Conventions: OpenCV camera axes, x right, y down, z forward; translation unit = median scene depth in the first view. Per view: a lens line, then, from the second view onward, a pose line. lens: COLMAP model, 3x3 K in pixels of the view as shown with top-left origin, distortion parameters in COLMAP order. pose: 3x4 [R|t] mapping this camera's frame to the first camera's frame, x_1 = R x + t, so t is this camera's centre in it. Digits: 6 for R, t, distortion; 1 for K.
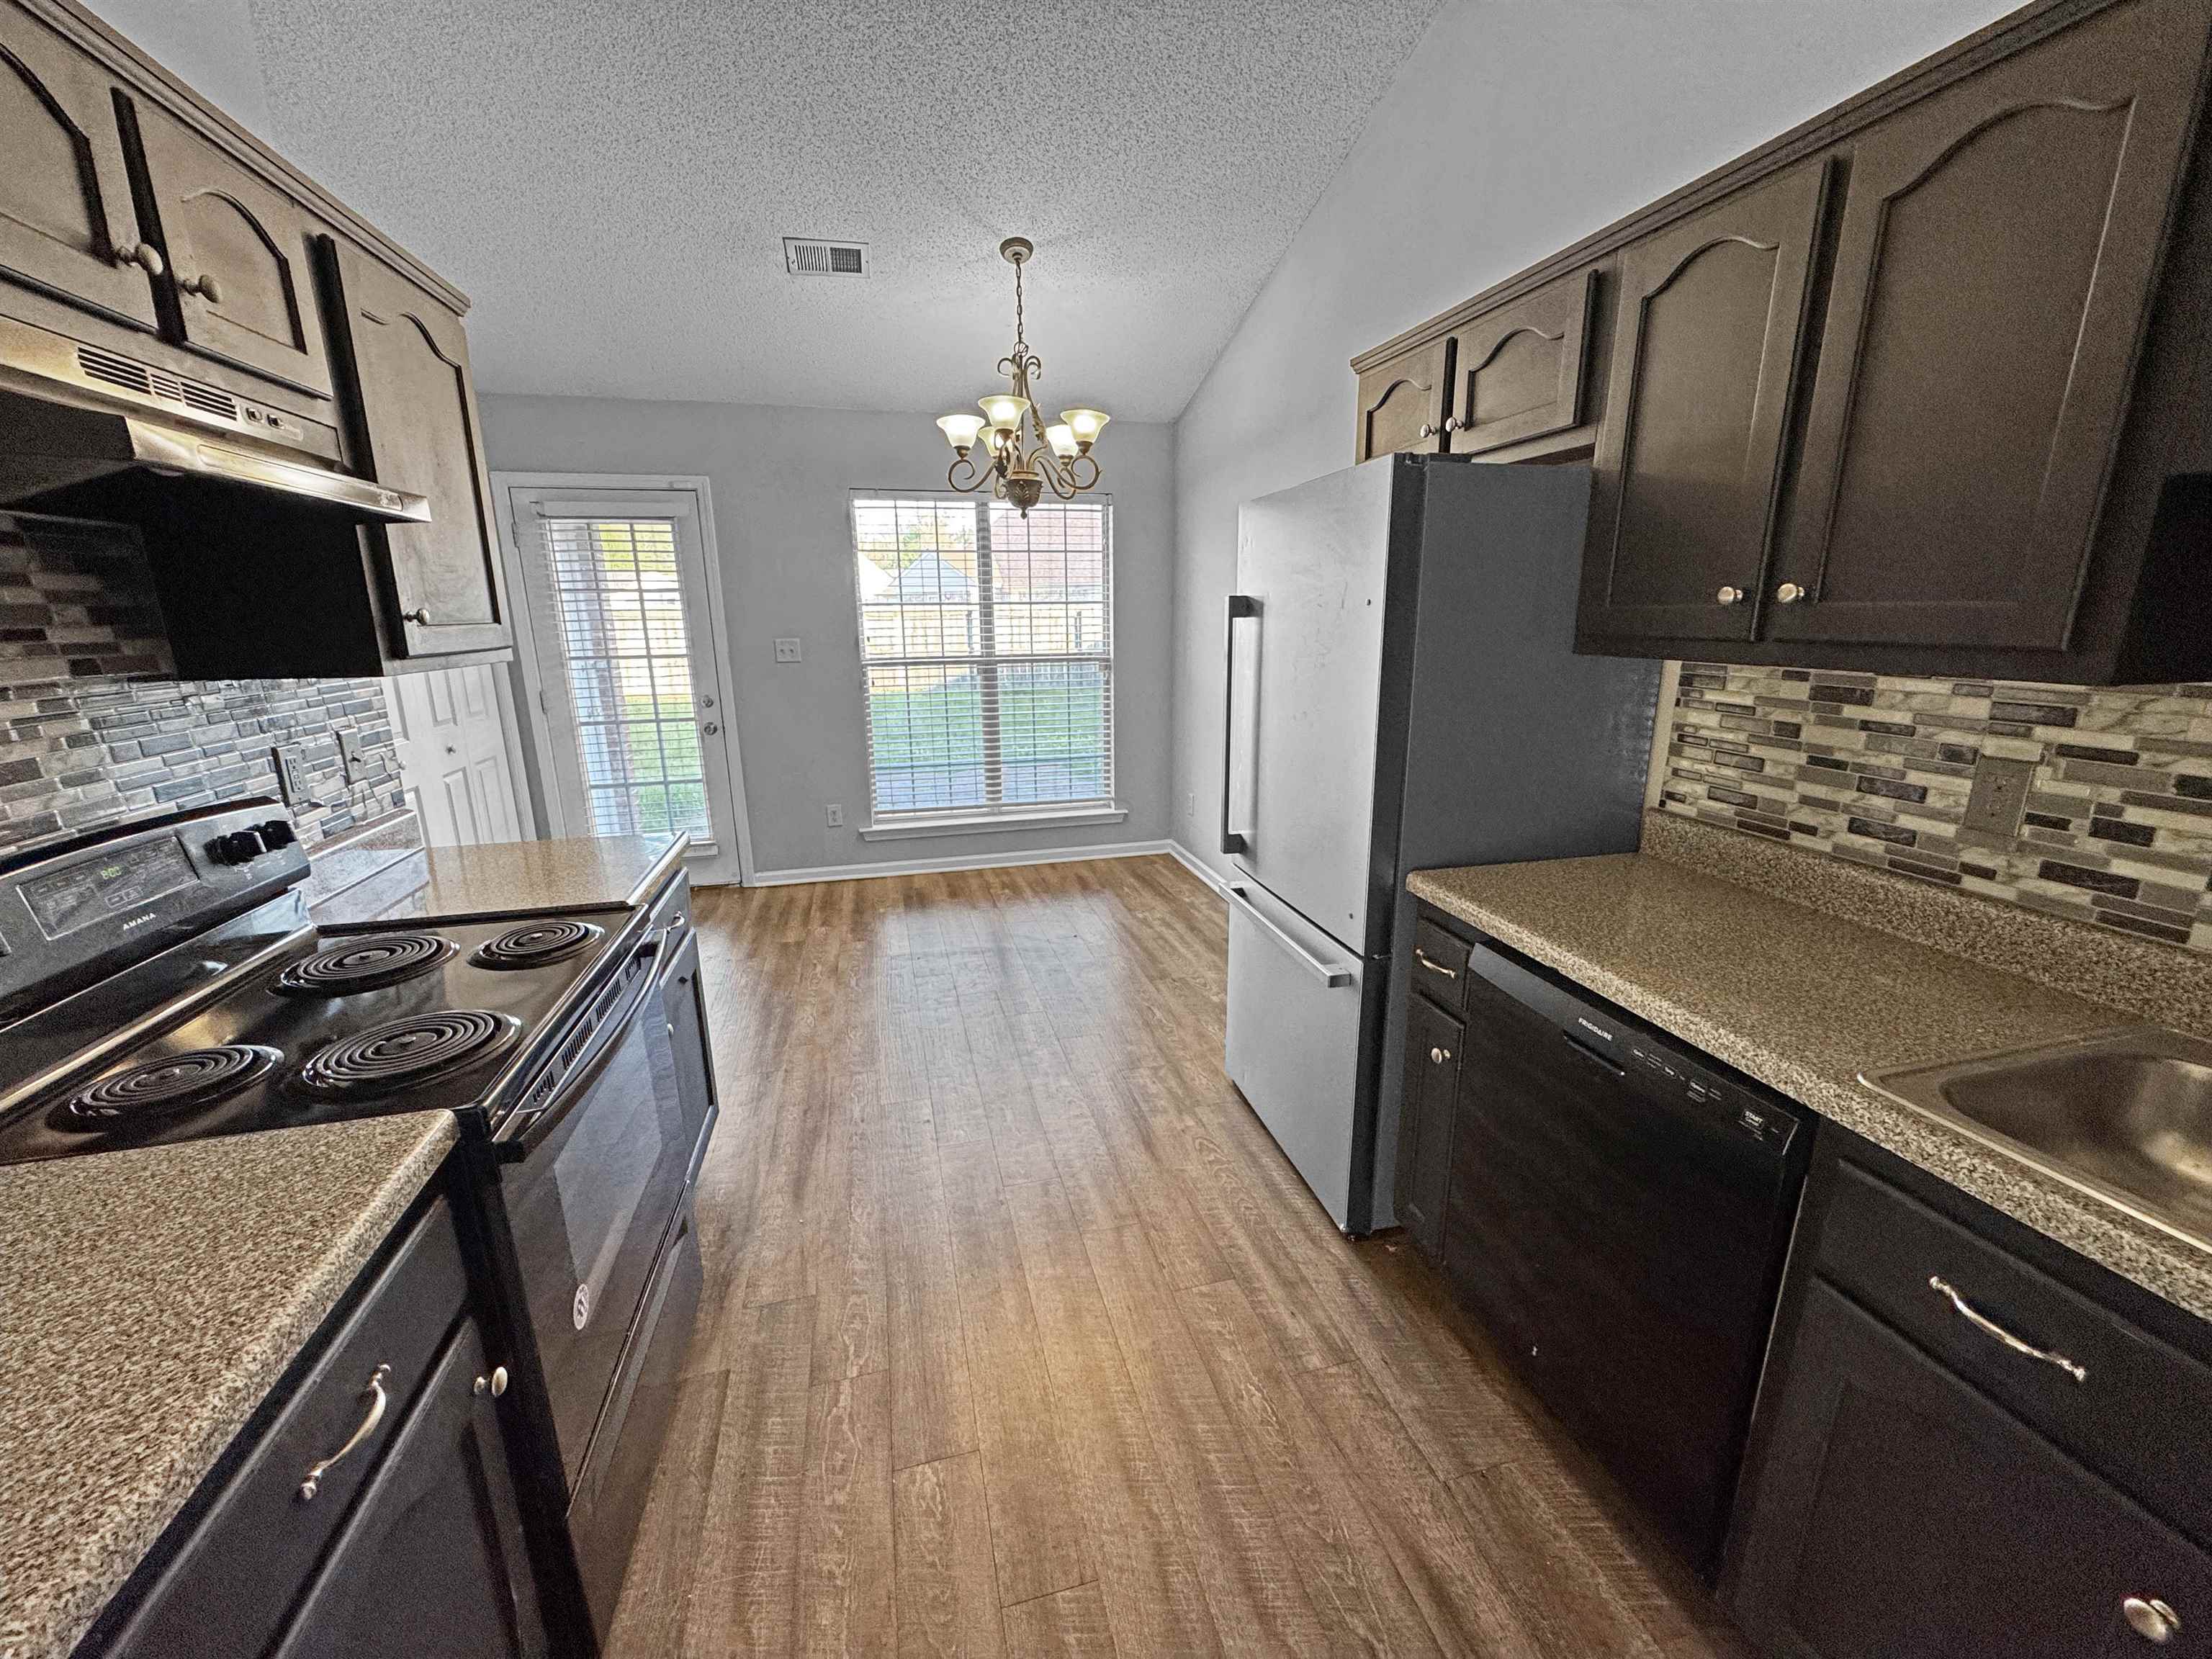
lens RADIAL K [[876.6, 0, 1108.7], [0, 876.6, 827.2], [0, 0, 1]] dist [-0.002534, -0.000146]
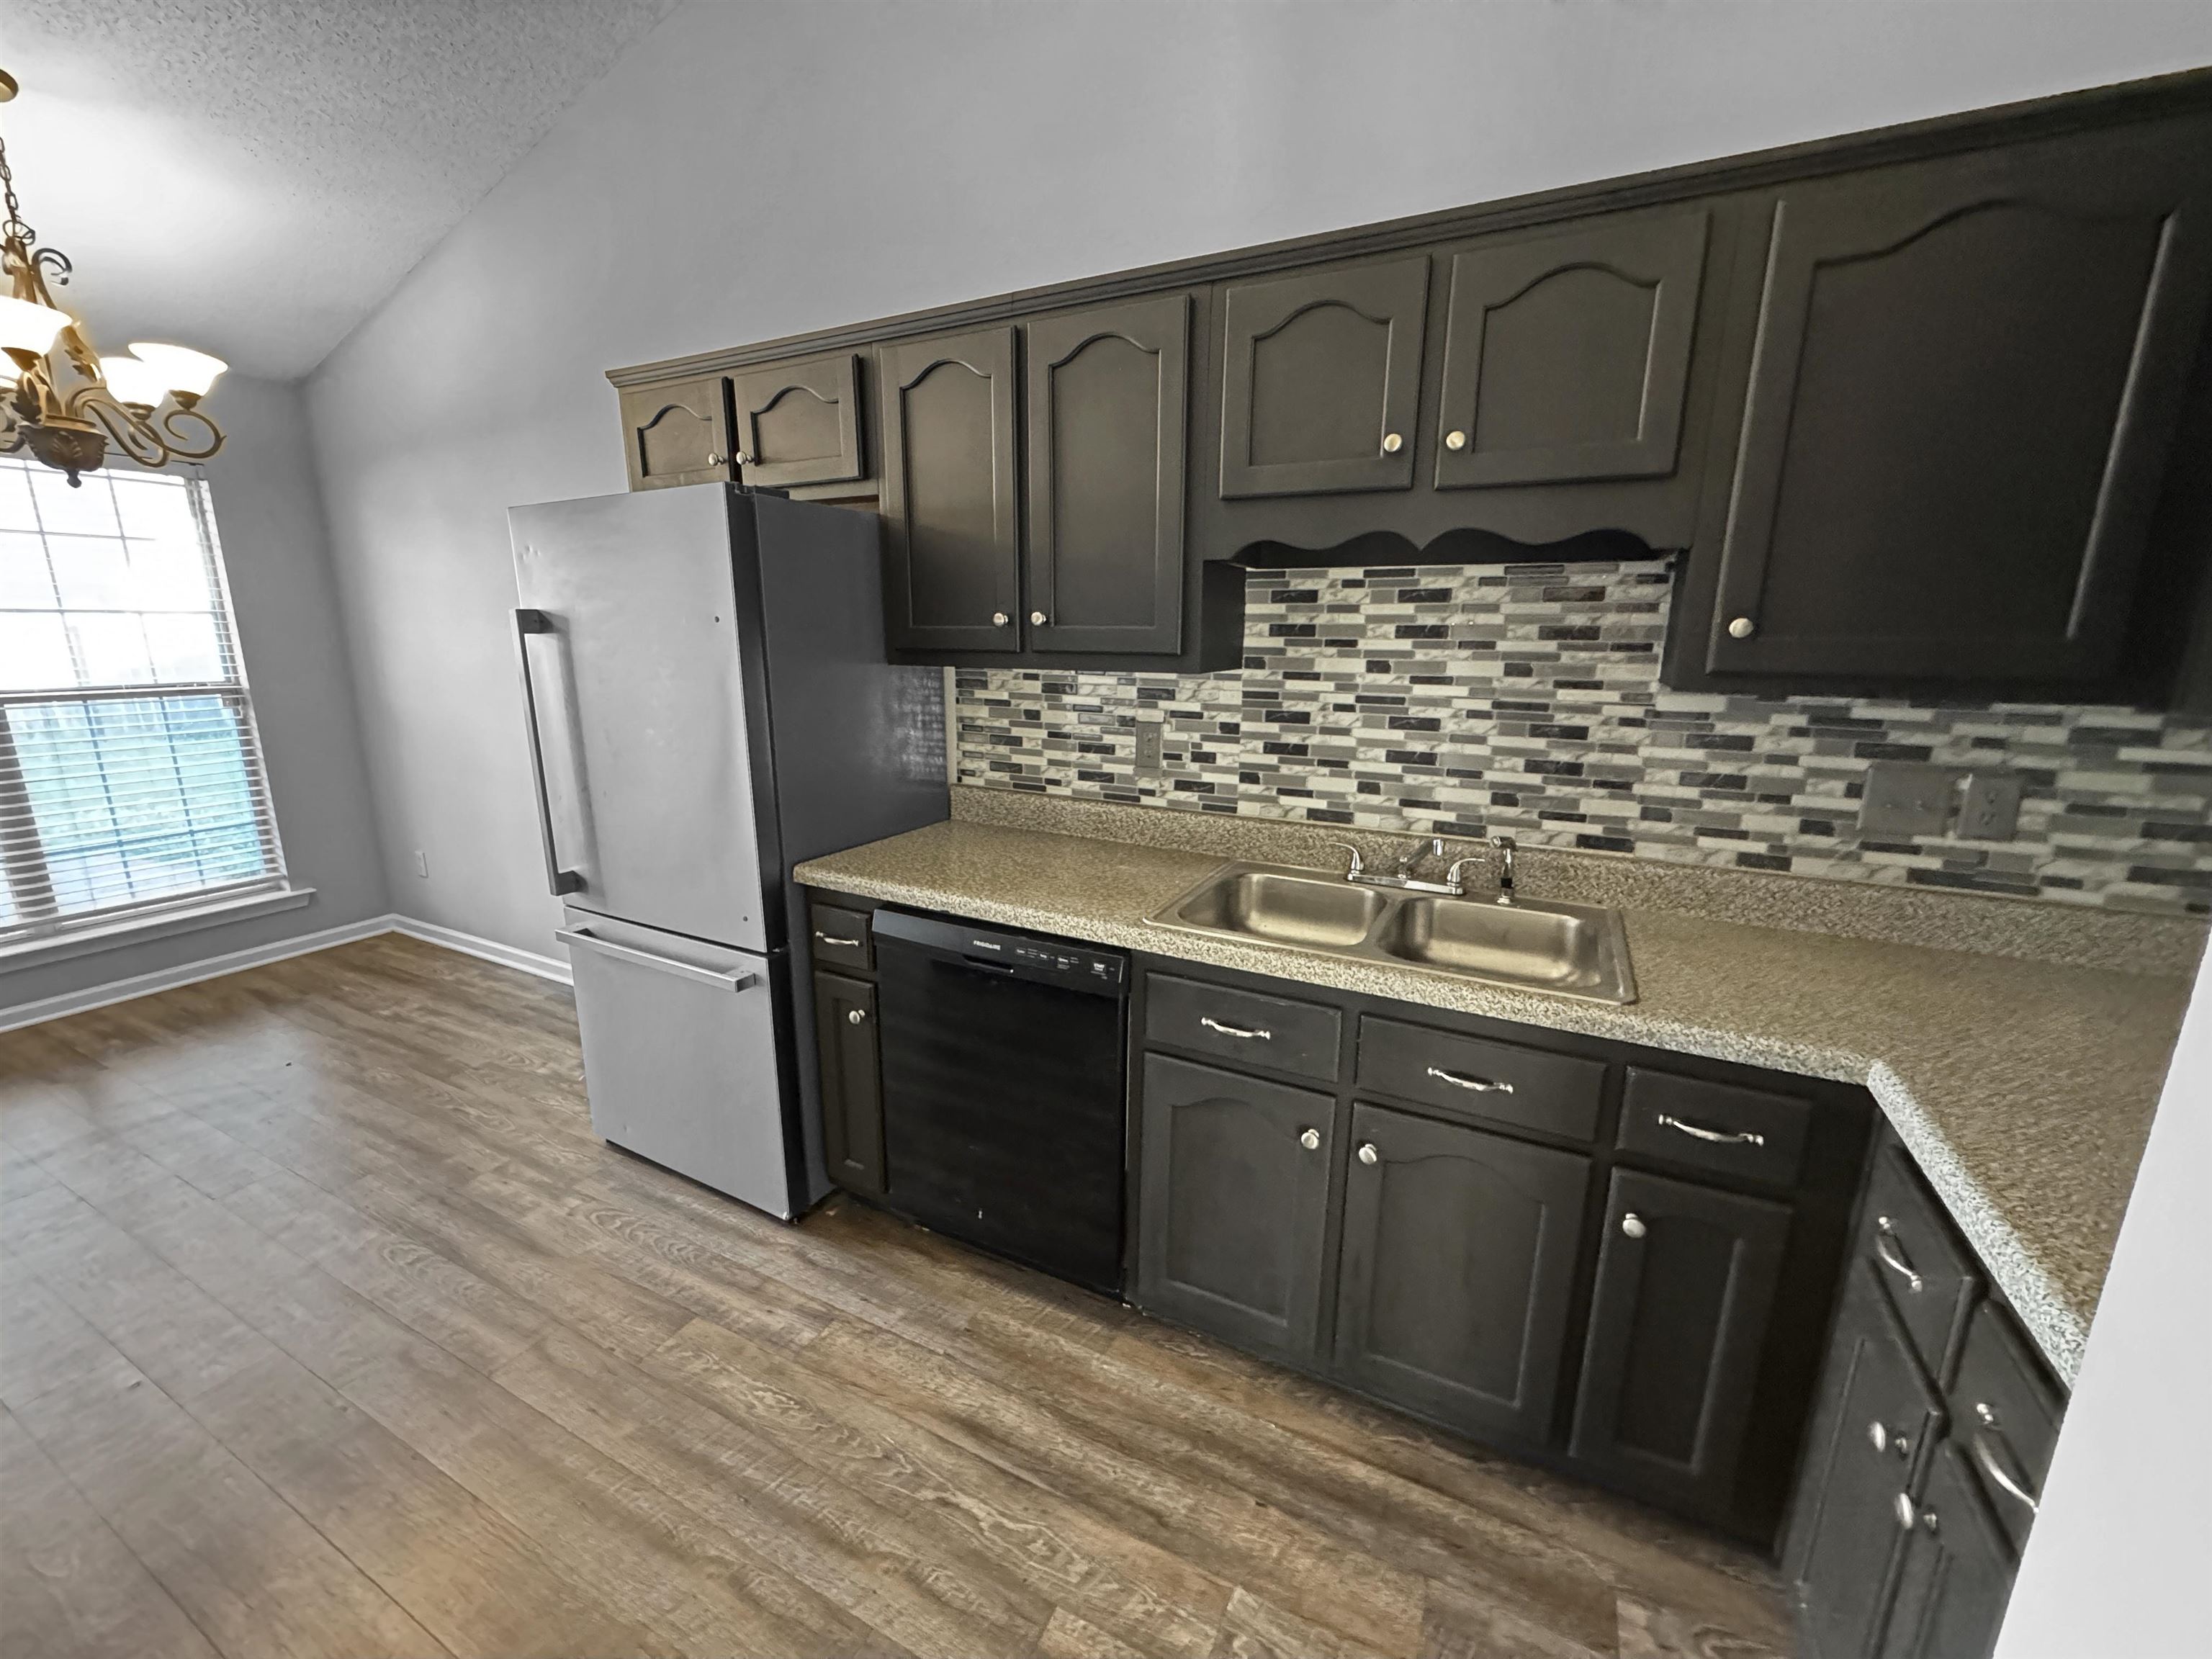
lens RADIAL K [[876.6, 0, 1105.9], [0, 876.6, 826.5], [0, 0, 1]] dist [-0.002534, -0.000146]
pose [[0.665120, -0.153734, 0.730740, -0.153259], [0.169280, 0.984144, 0.052967, 0.008596], [-0.727296, 0.088470, 0.680598, -0.025863]]
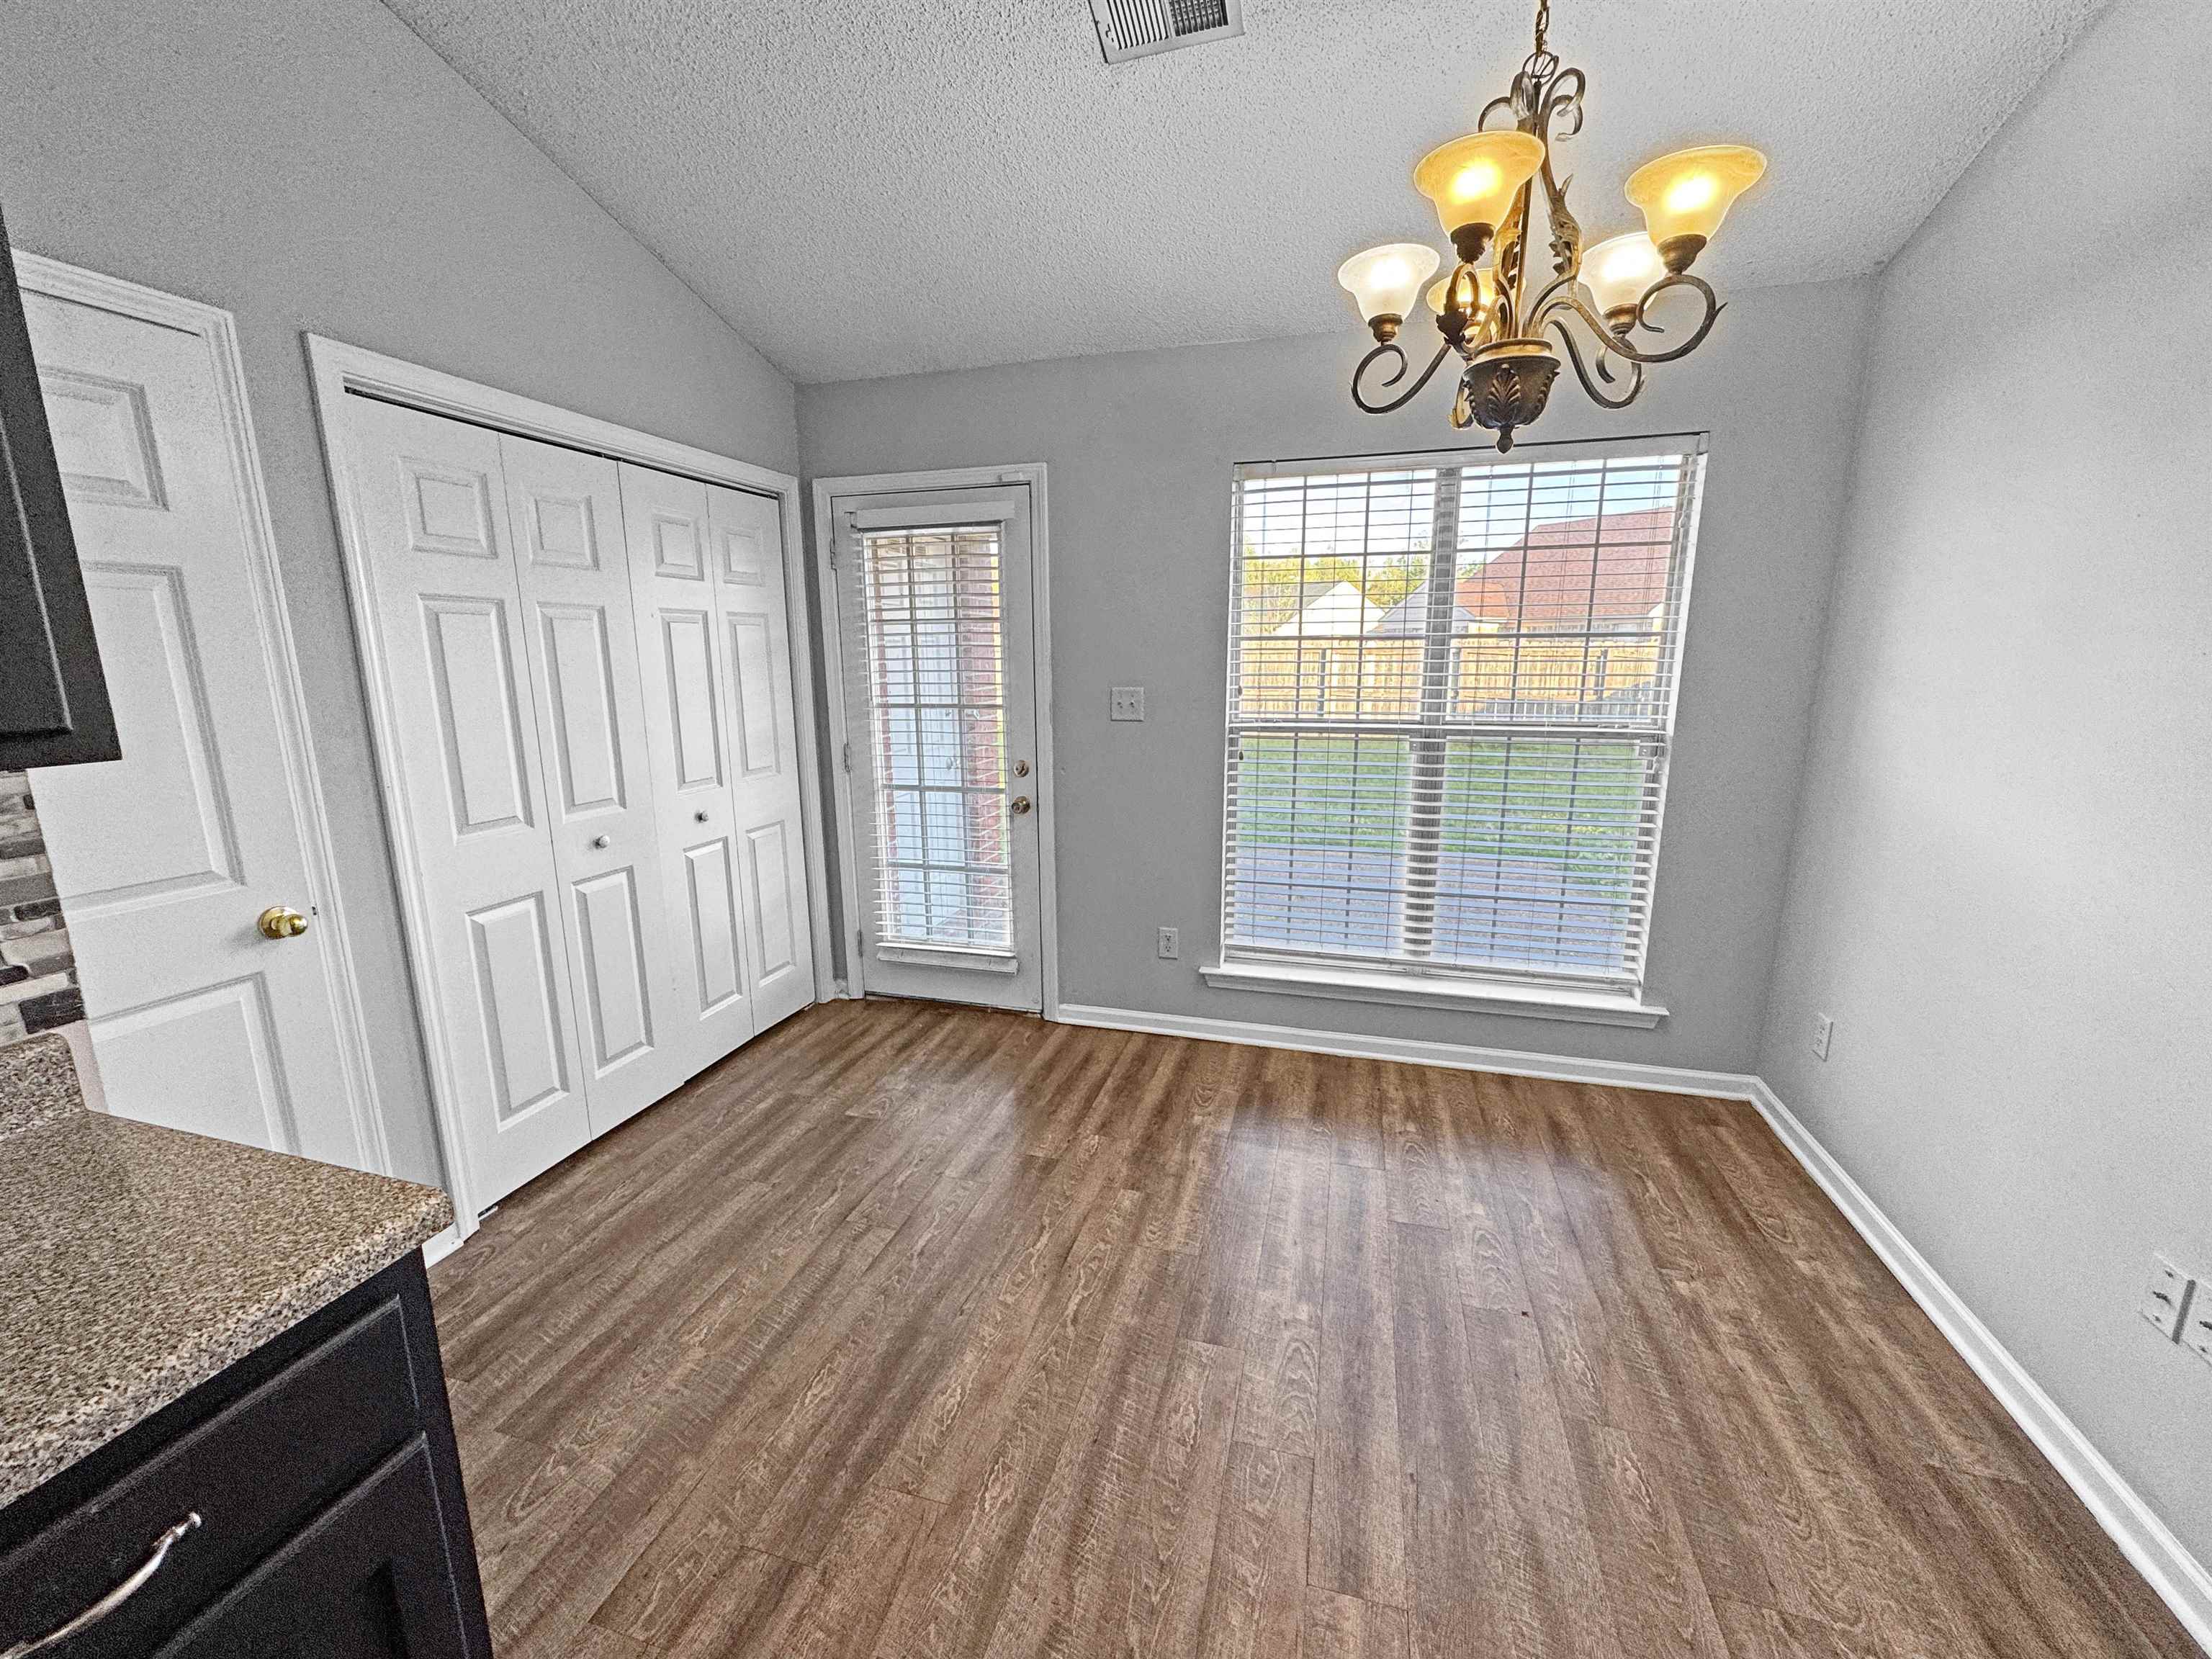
lens RADIAL K [[876.6, 0, 1109.0], [0, 876.6, 826.4], [0, 0, 1]] dist [-0.002534, -0.000146]
pose [[0.858434, 0.104316, -0.502204, -0.035804], [-0.125142, 0.992108, -0.007831, -0.194107], [0.497423, 0.069569, 0.864714, 0.784759]]
